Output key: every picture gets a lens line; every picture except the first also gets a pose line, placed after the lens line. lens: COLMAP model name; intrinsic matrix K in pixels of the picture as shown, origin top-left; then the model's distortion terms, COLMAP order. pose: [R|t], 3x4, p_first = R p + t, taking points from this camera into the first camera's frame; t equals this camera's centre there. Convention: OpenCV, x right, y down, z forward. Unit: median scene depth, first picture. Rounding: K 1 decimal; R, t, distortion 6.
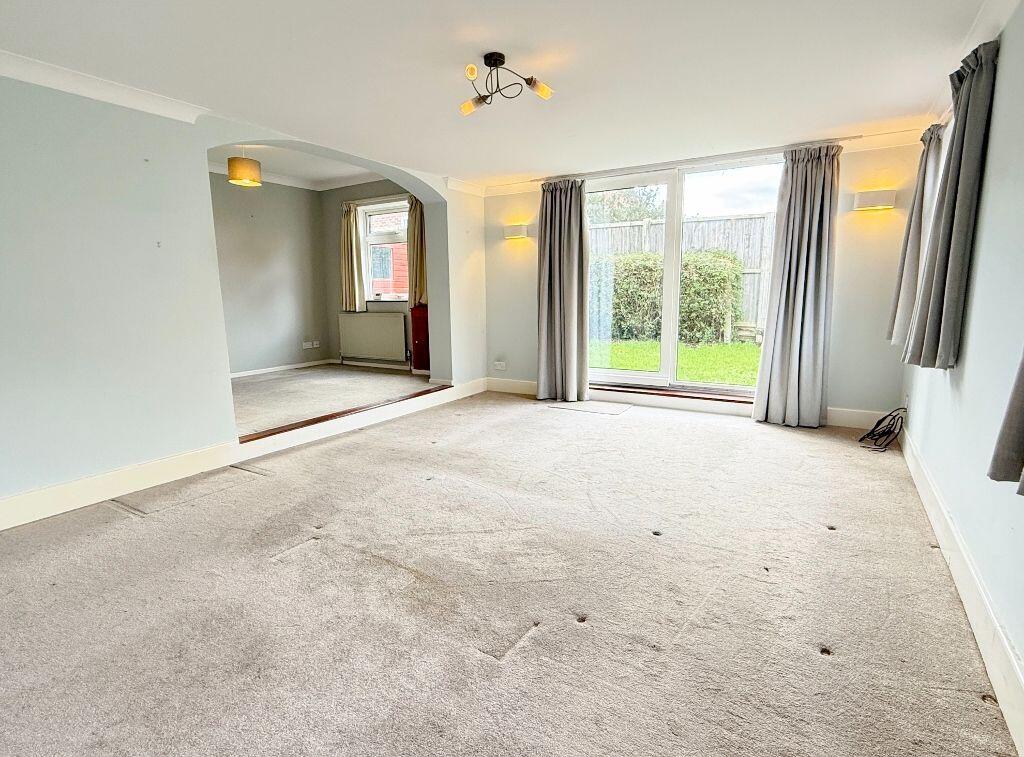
lens RADIAL K [[526.0, 0, 512.0], [0, 526.0, 378.5], [0, 0, 1]] dist [-0.000707, -0.000013]
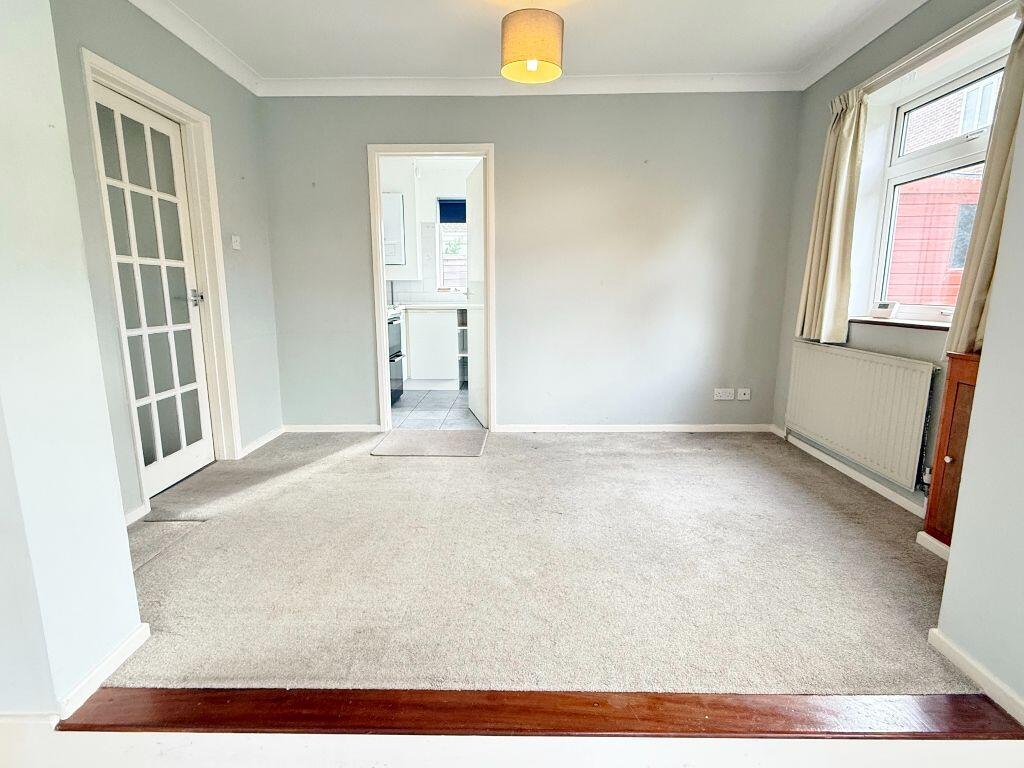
lens RADIAL K [[518.7, 0, 512.0], [0, 518.7, 384.0], [0, 0, 1]] dist [-0.002660, -0.000896]
pose [[0.505329, 0.164670, -0.847069, -0.049588], [-0.146871, 0.983714, 0.103617, -0.099498], [0.850336, 0.072049, 0.521284, 0.550921]]
